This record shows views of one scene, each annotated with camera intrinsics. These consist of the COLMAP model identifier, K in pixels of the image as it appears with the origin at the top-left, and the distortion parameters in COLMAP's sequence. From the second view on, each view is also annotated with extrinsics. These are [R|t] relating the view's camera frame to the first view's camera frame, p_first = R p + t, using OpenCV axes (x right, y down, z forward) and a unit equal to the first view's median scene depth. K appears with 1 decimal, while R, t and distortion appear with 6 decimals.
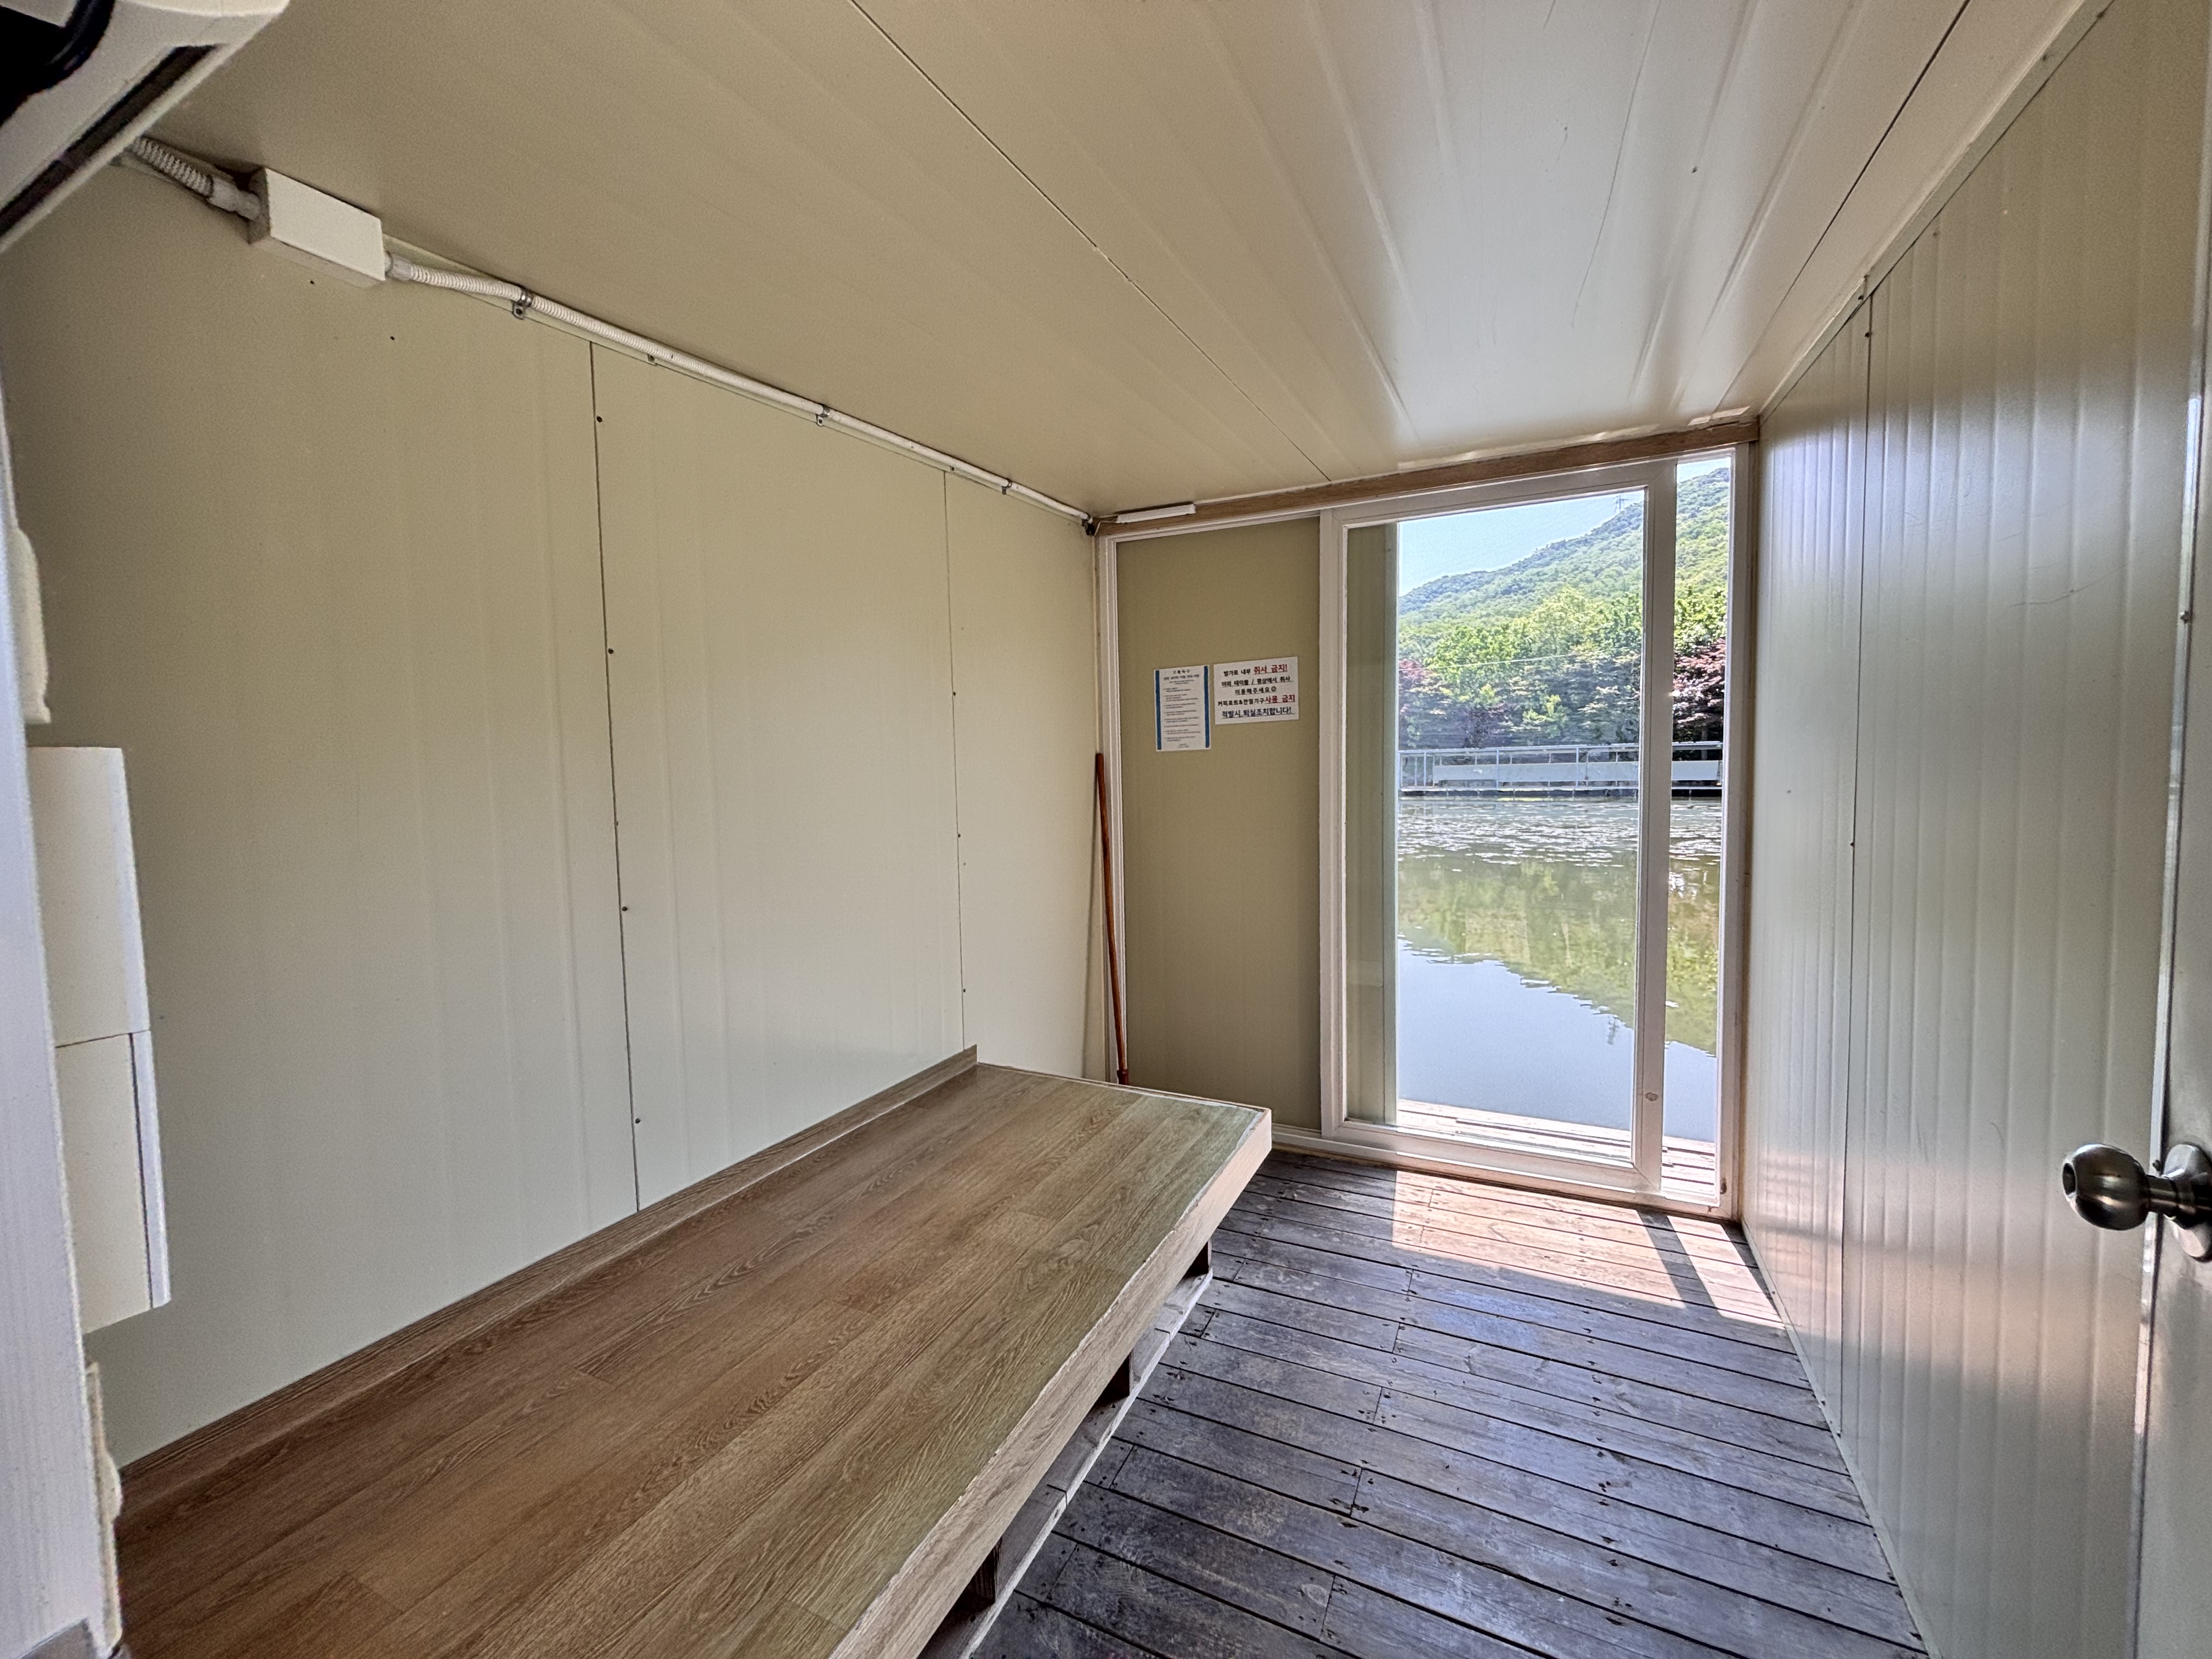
lens RADIAL K [[889.8, 0, 1106.1], [0, 889.8, 826.8], [0, 0, 1]] dist [0.001637, 0.000107]
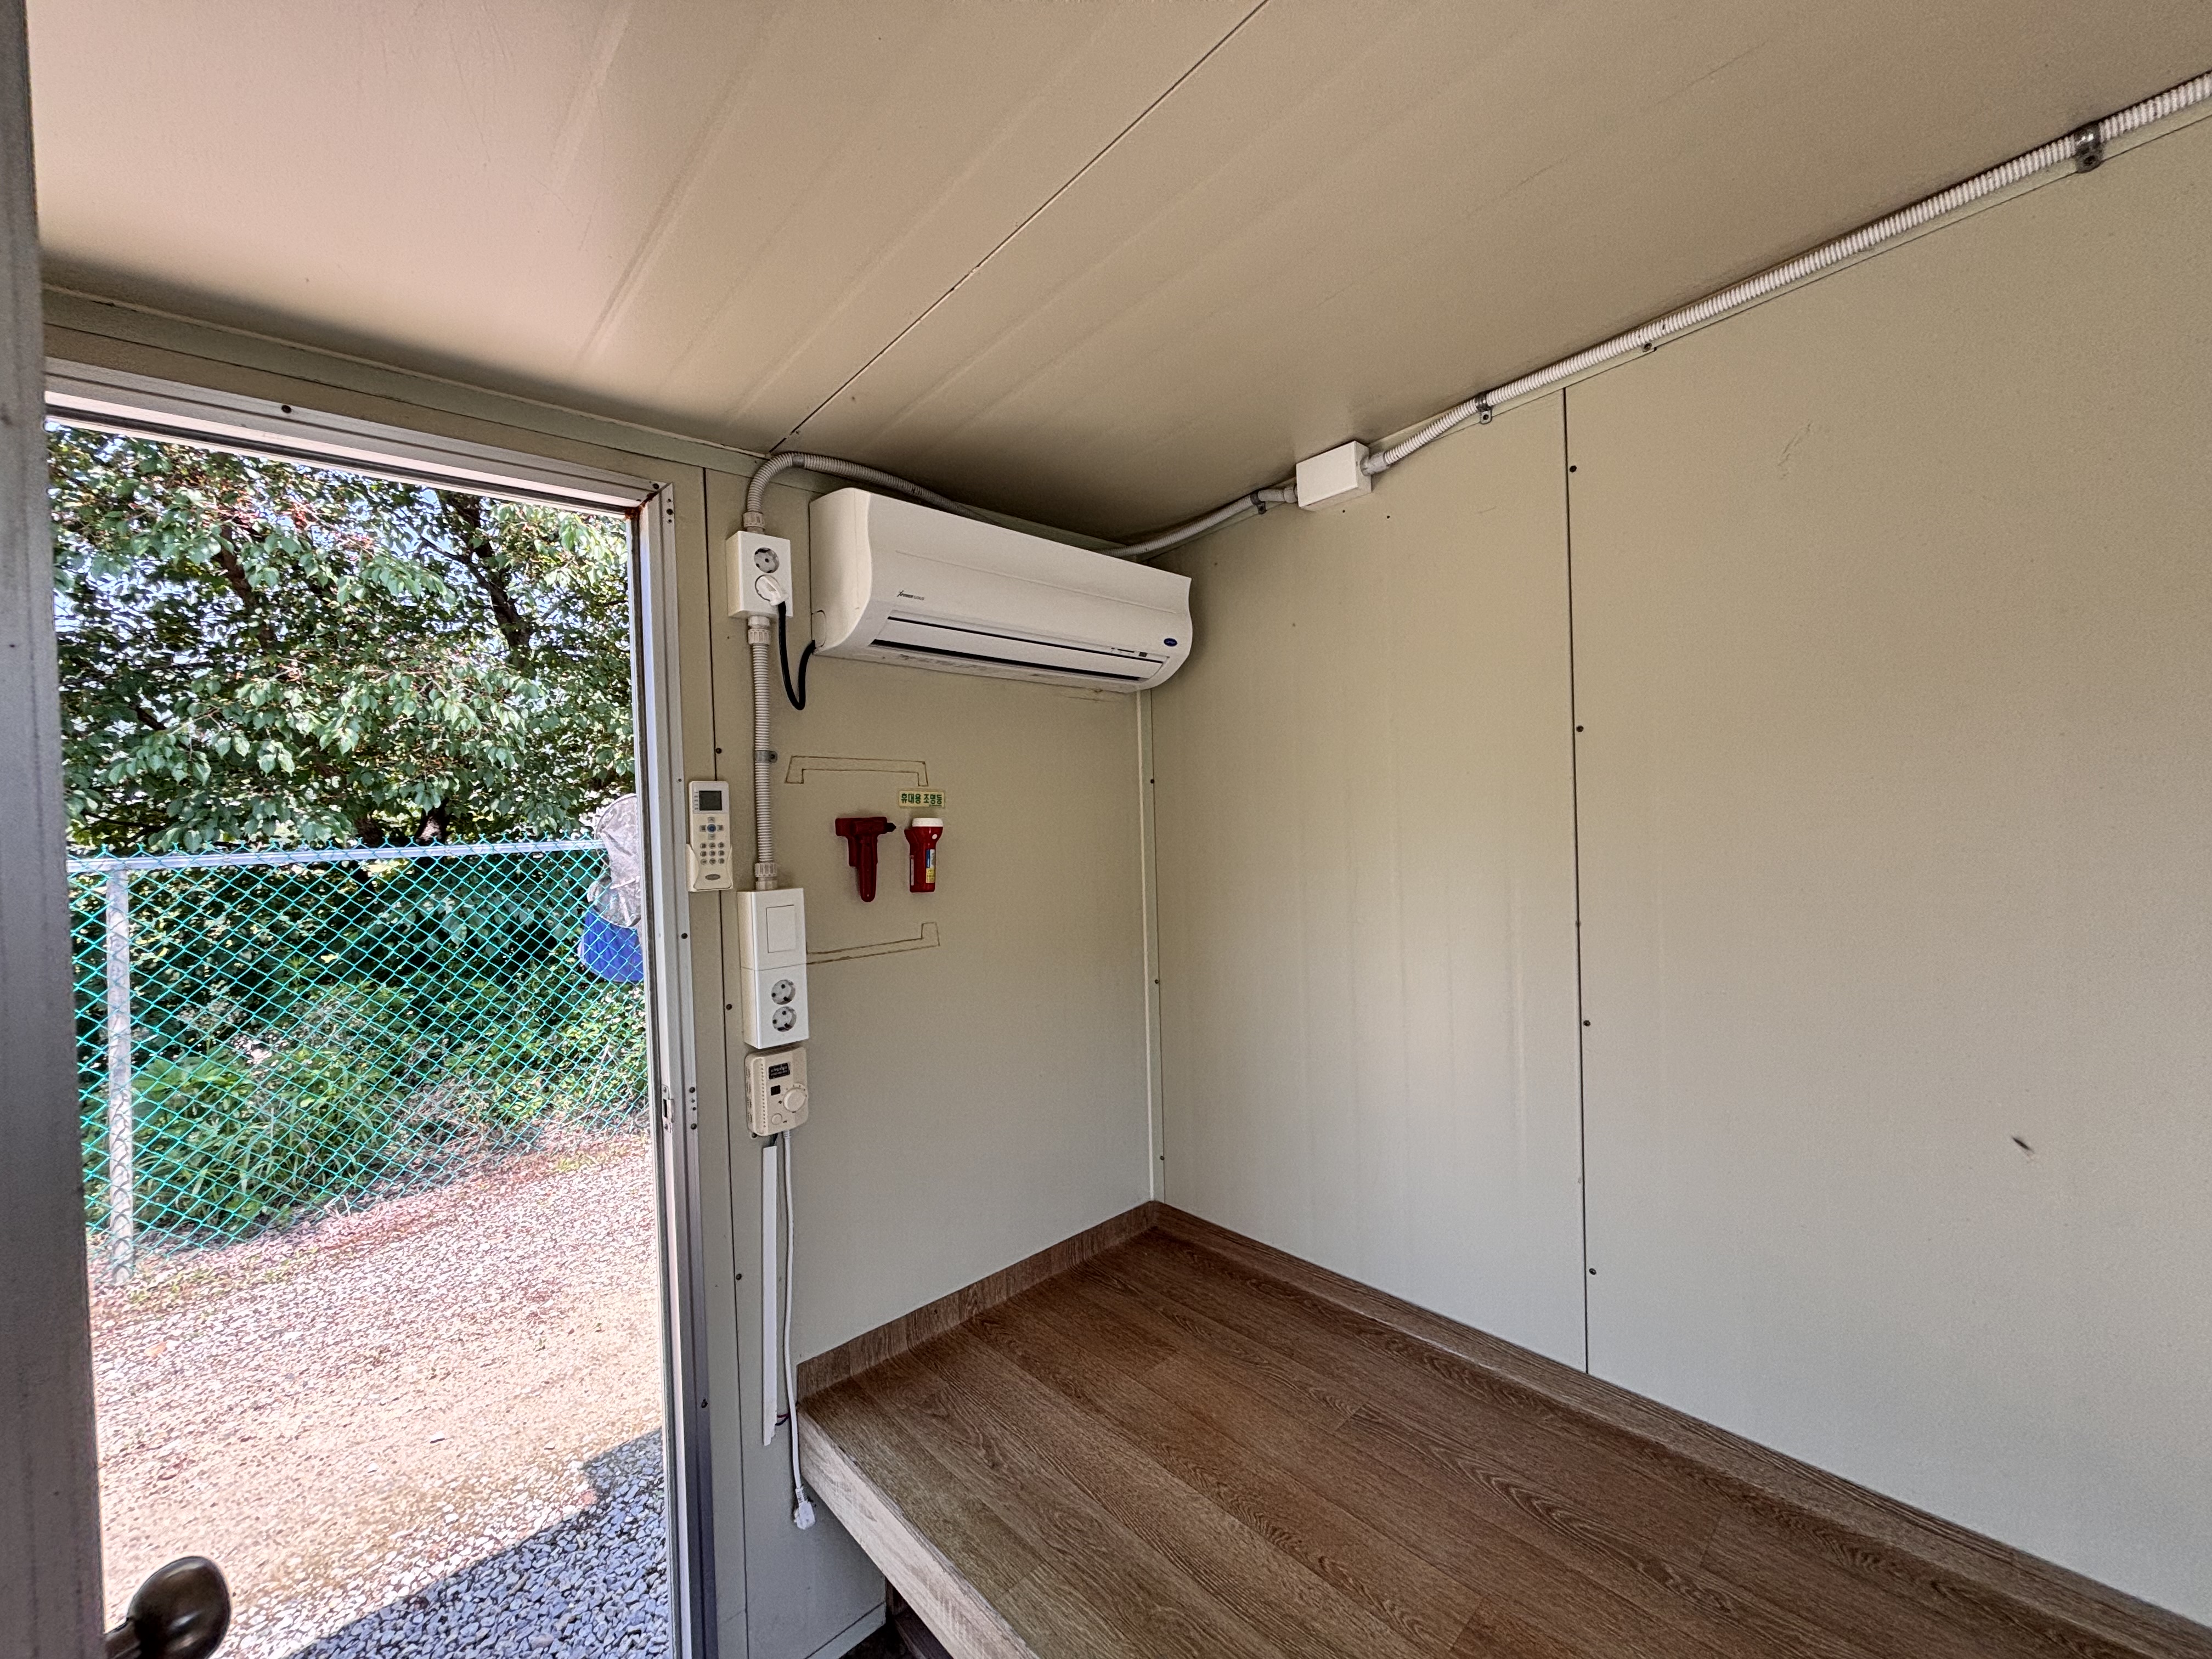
lens RADIAL K [[889.8, 0, 1106.5], [0, 889.8, 829.7], [0, 0, 1]] dist [0.001637, 0.000107]
pose [[-0.342364, 0.050752, -0.938196, 0.500905], [-0.021958, 0.997835, 0.061991, -0.164769], [0.939311, 0.041824, -0.340509, 1.005262]]
